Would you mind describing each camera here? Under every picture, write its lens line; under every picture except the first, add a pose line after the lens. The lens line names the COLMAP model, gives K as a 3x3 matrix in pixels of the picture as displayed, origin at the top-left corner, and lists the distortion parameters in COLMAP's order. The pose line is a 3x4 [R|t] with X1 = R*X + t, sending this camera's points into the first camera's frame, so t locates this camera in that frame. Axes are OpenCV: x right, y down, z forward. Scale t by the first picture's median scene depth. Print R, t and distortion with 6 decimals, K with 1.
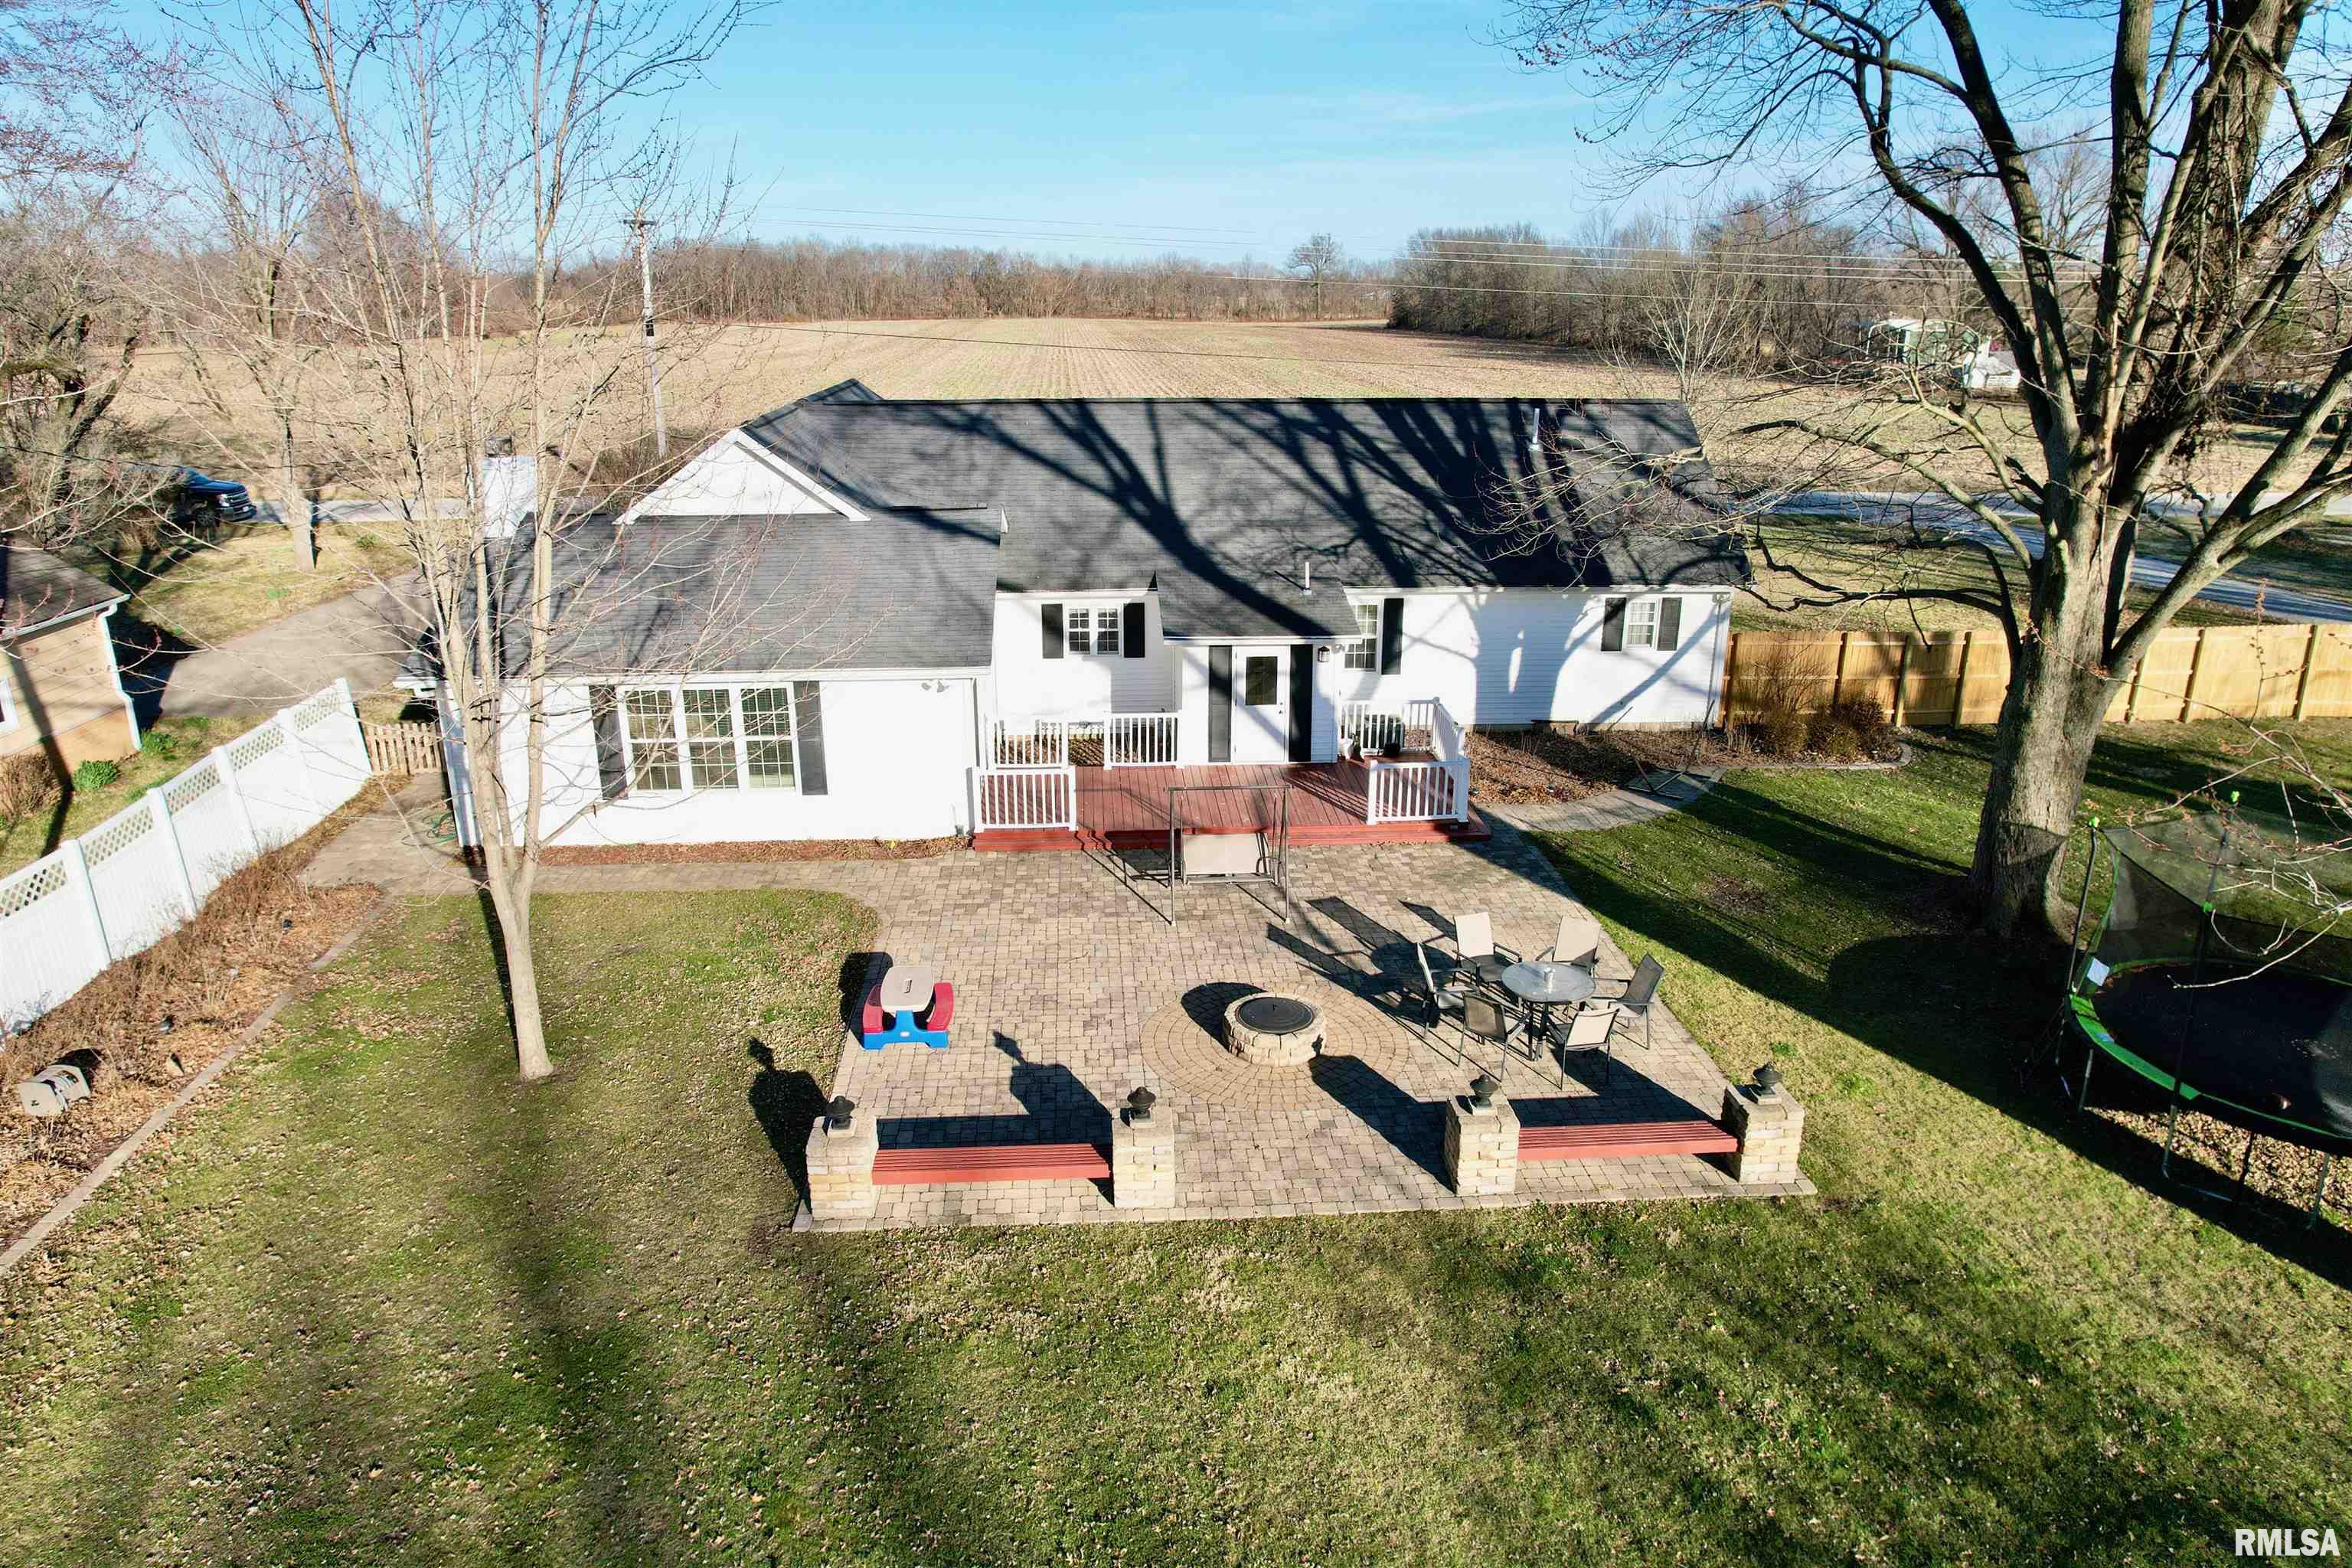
lens RADIAL K [[1497.7, 0, 1161.7], [0, 1497.7, 776.7], [0, 0, 1]] dist [-0.070854, 0.057548]
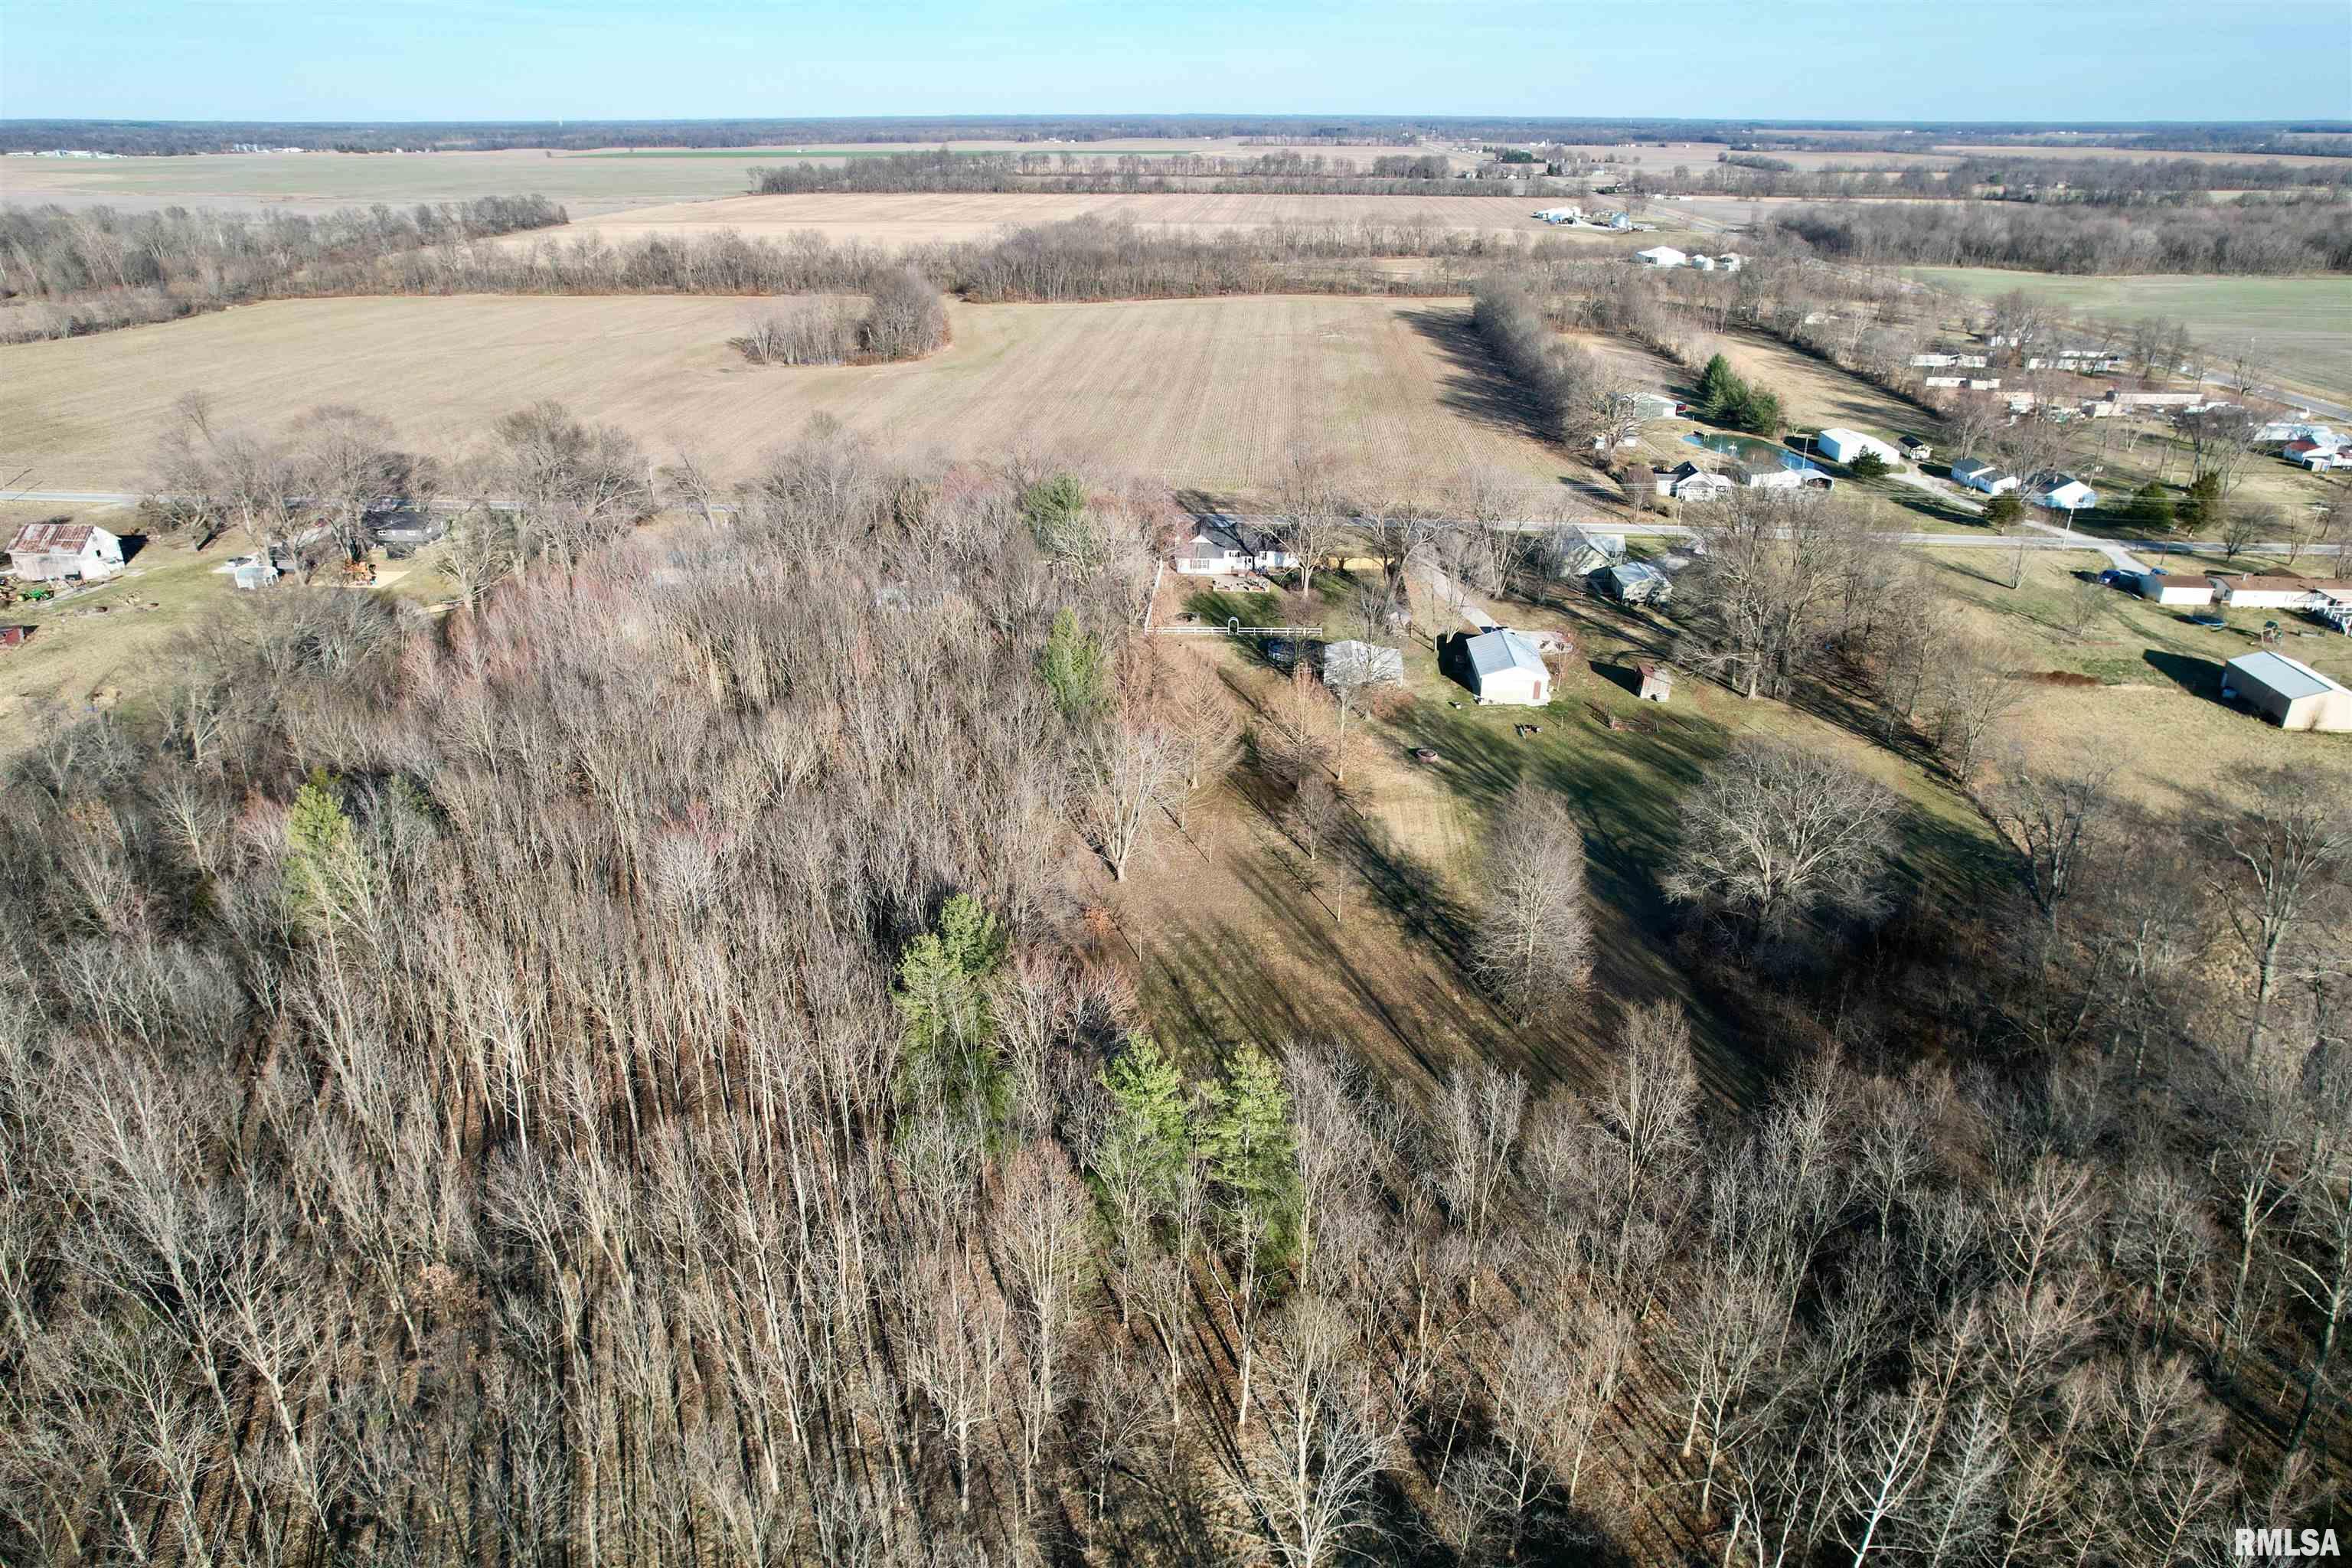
lens RADIAL K [[1497.7, 0, 1181.2], [0, 1497.7, 784.2], [0, 0, 1]] dist [-0.070854, 0.057548]
pose [[0.990965, 0.059334, -0.120285, 0.867344], [-0.046116, 0.992878, 0.109844, 0.331208], [0.125946, -0.103305, 0.986644, -8.744761]]
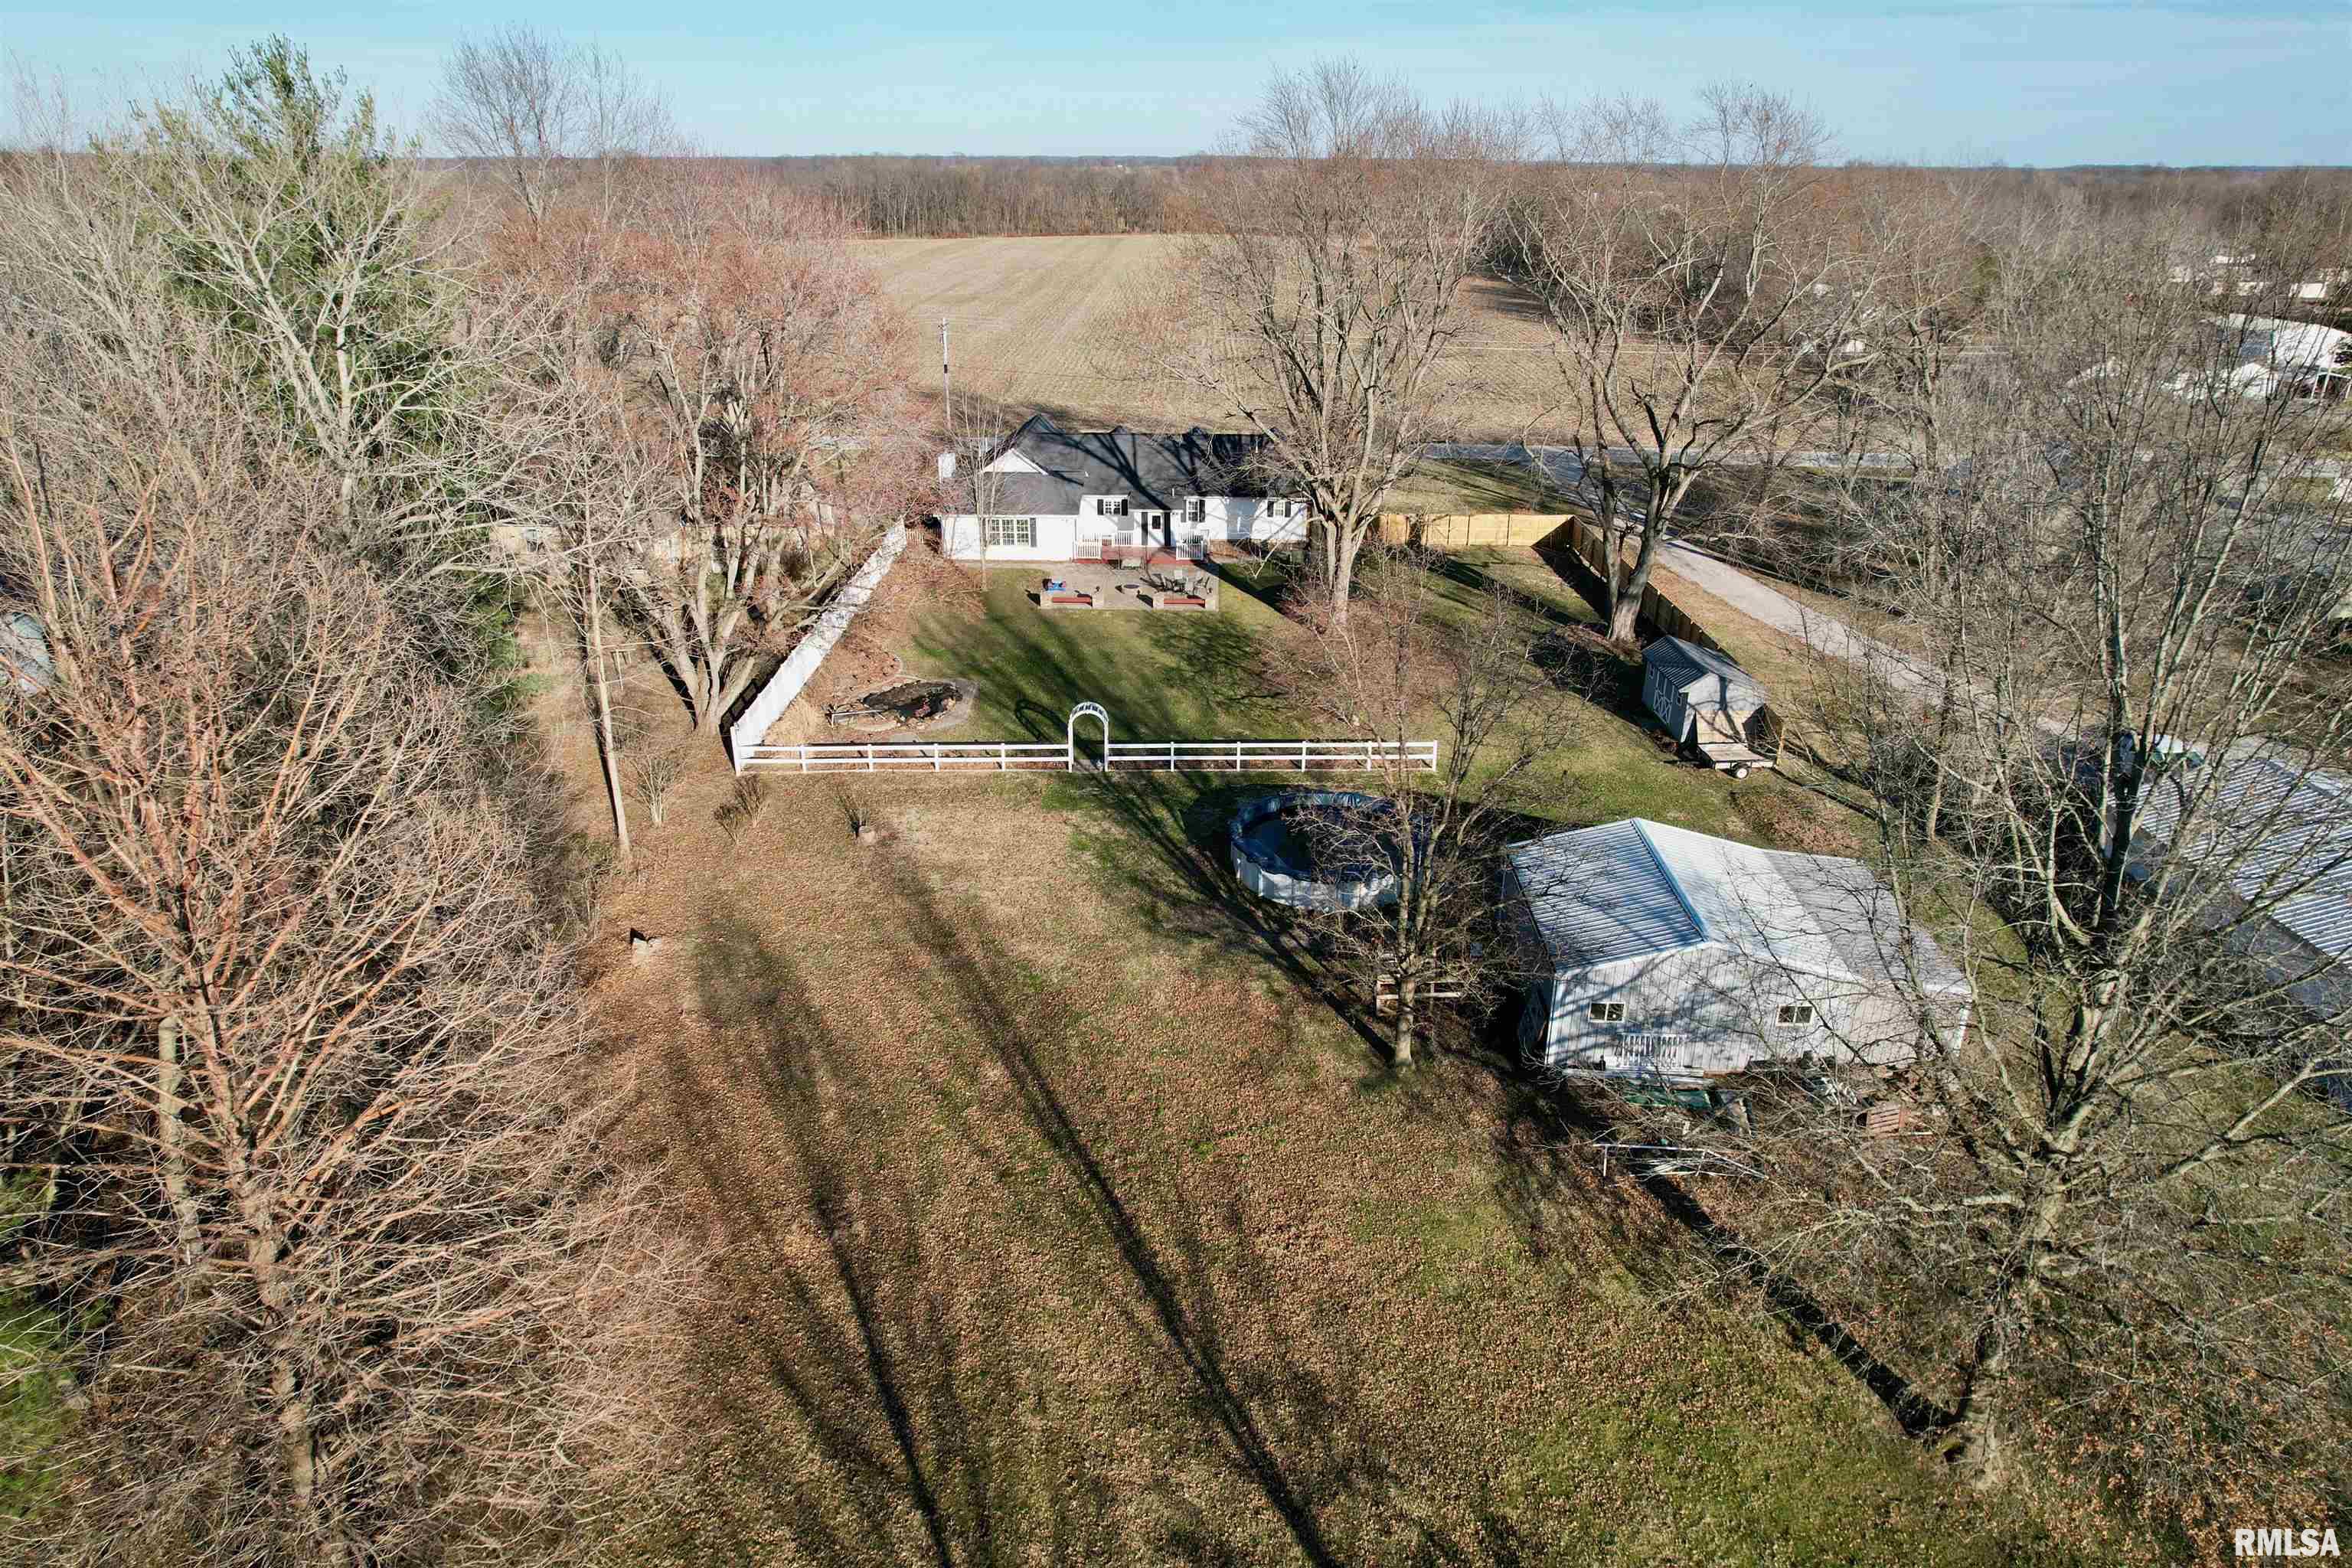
lens RADIAL K [[1497.7, 0, 1177.8], [0, 1497.7, 792.4], [0, 0, 1]] dist [-0.070854, 0.057548]
pose [[0.996416, 0.039813, -0.074627, 0.378273], [-0.033217, 0.995599, 0.087629, 0.241309], [0.077788, -0.084836, 0.993354, -2.385887]]
